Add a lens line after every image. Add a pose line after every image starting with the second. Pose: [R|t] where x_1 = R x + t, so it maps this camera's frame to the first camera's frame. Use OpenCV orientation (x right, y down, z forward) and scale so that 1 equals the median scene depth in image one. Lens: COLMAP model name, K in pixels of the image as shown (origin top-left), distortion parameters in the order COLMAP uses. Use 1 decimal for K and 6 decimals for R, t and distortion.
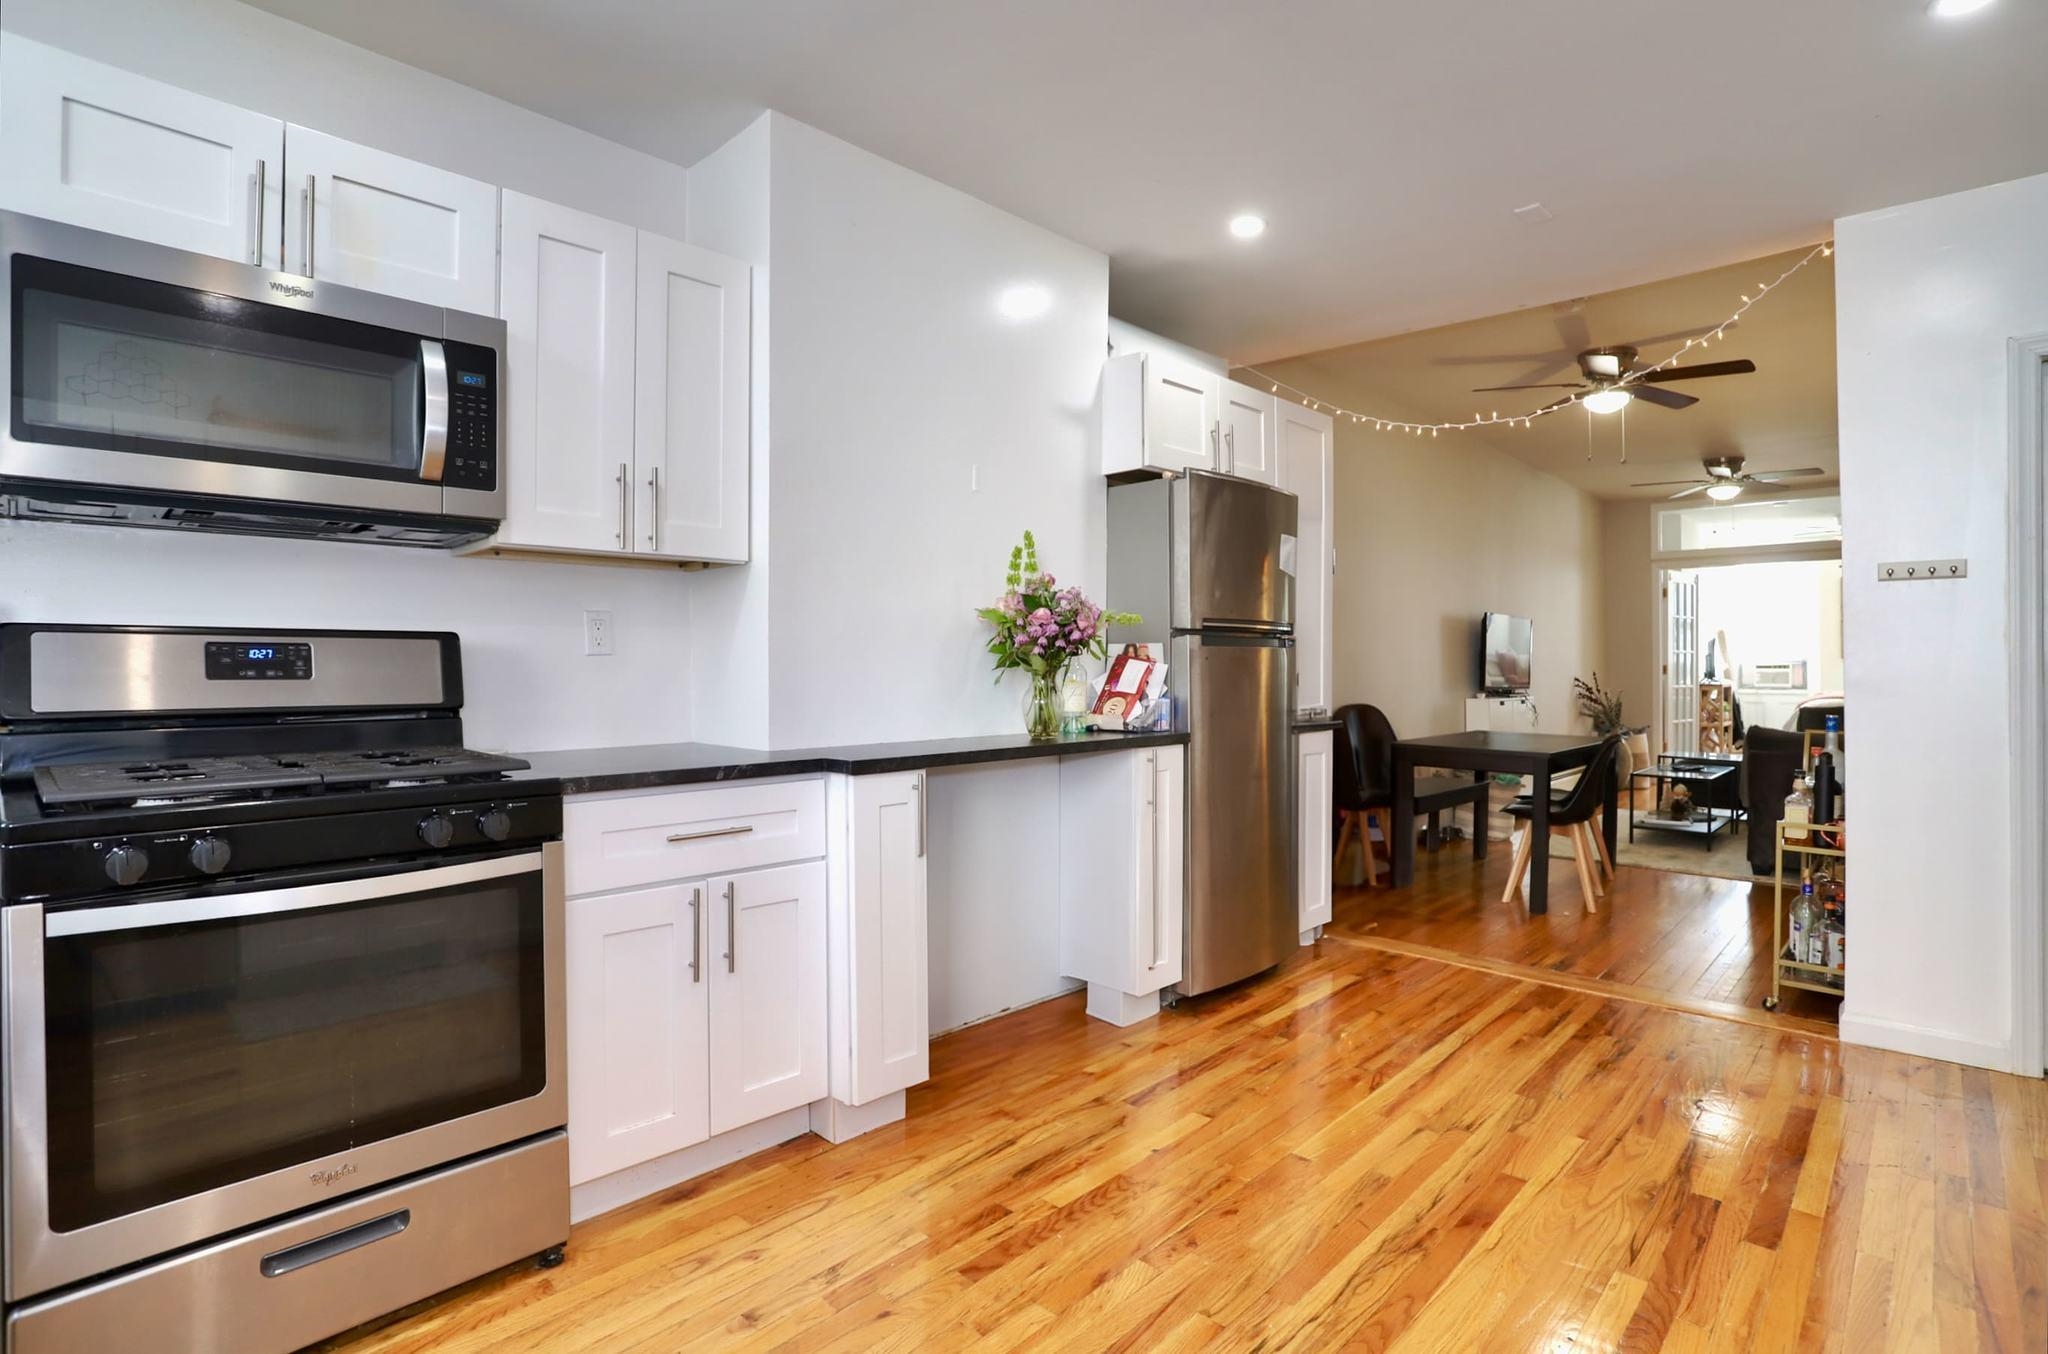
lens RADIAL K [[1009.1, 0, 1057.4], [0, 1009.1, 673.8], [0, 0, 1]] dist [-0.067661, 0.030116]
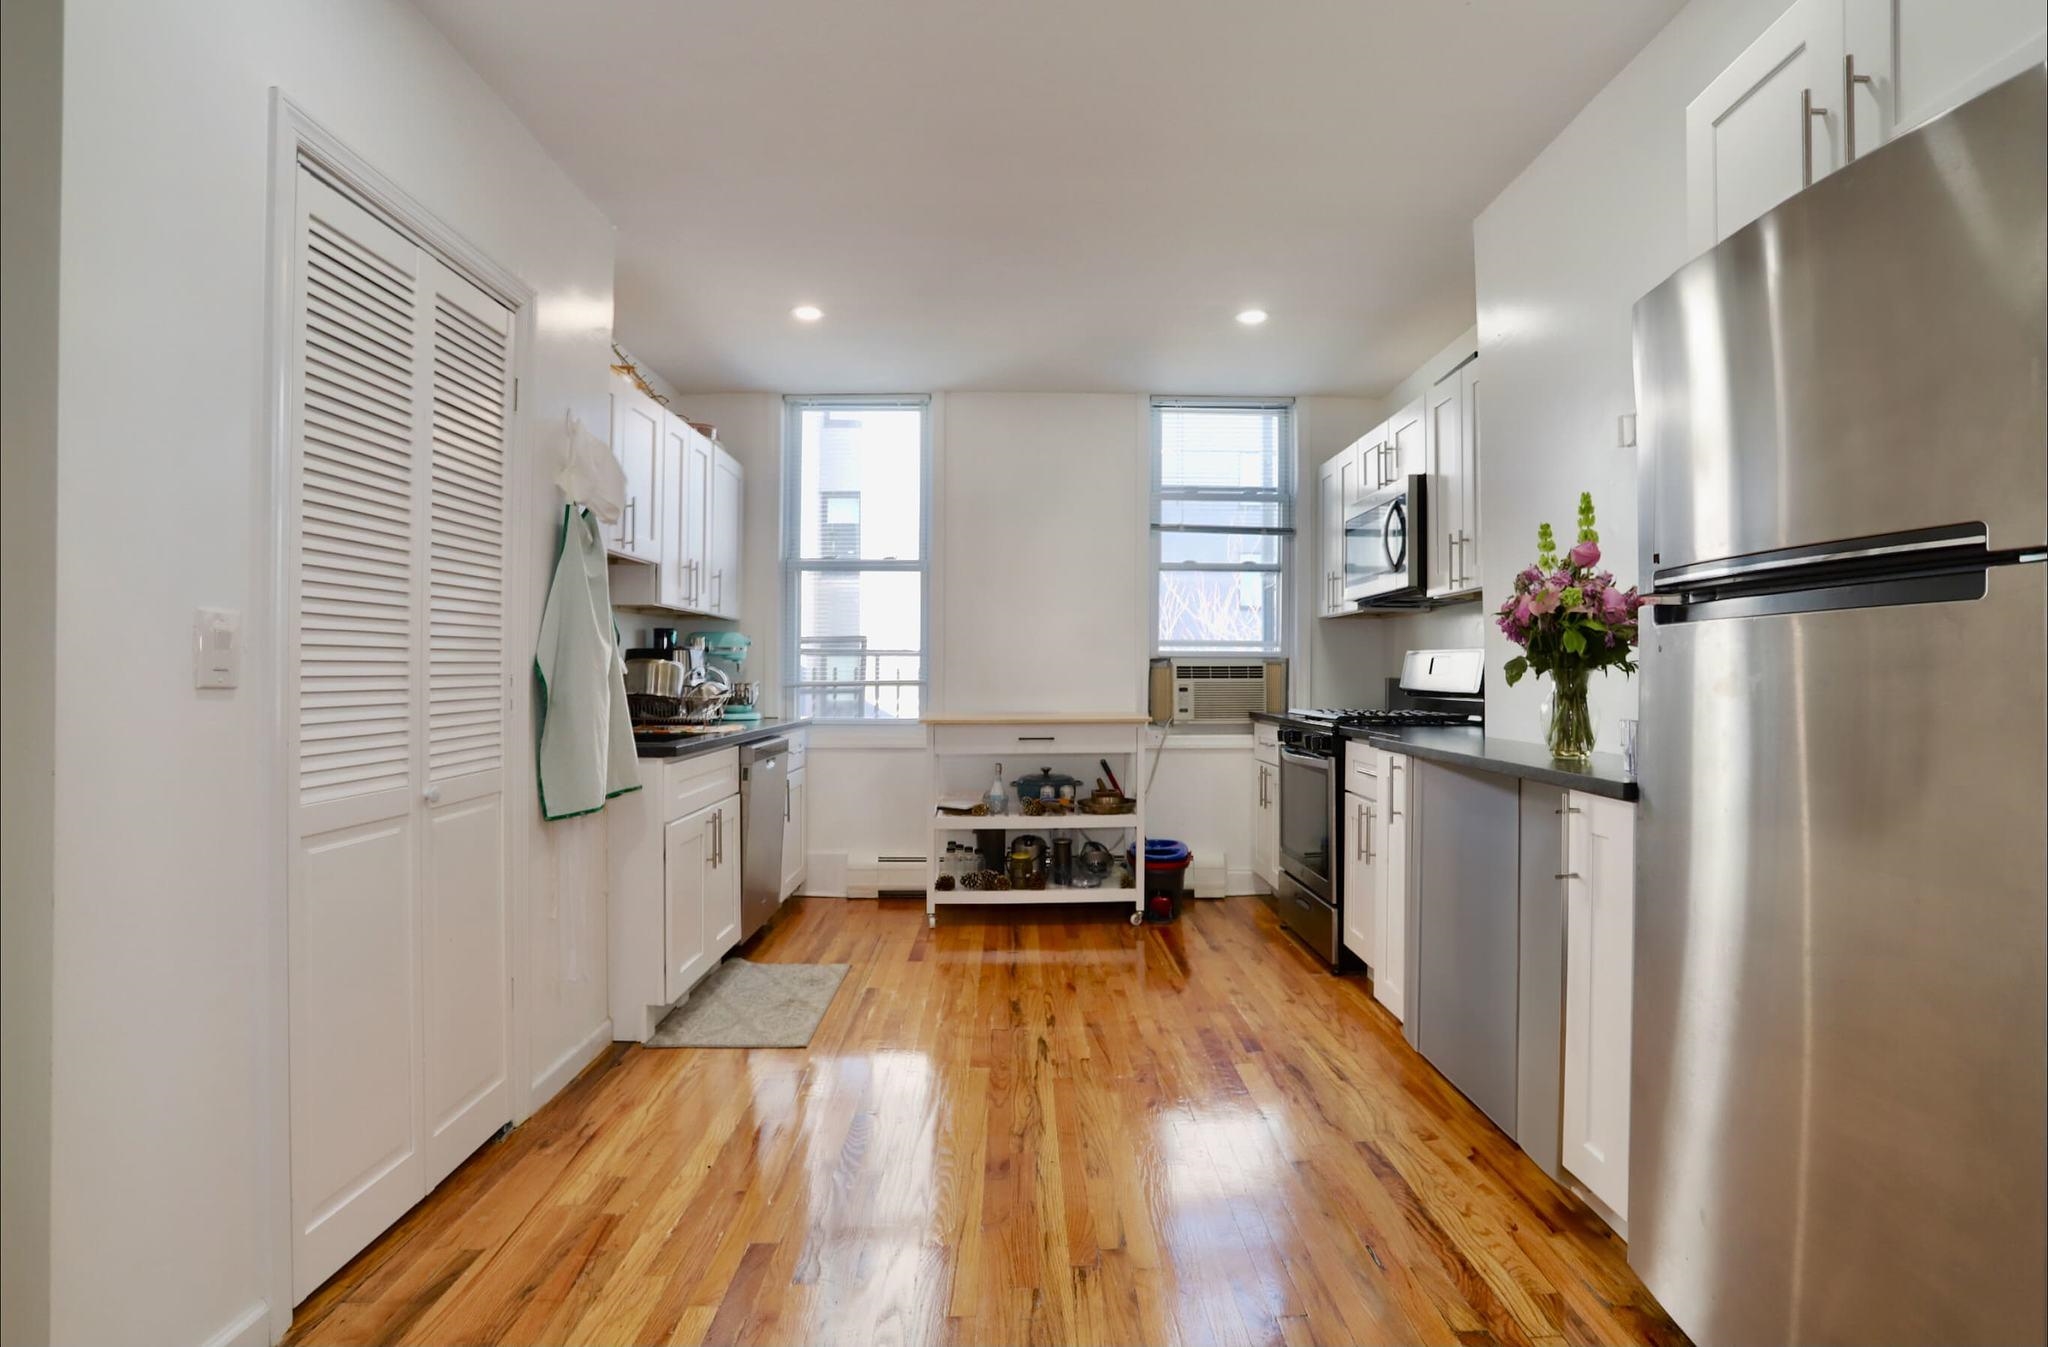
lens RADIAL K [[1022.8, 0, 1046.9], [0, 1022.8, 665.3], [0, 0, 1]] dist [-0.081057, 0.043587]
pose [[-0.719207, -0.005988, -0.694770, 0.767159], [-0.006852, 0.999975, -0.001526, -0.003582], [0.694762, 0.003663, -0.719230, 1.208751]]
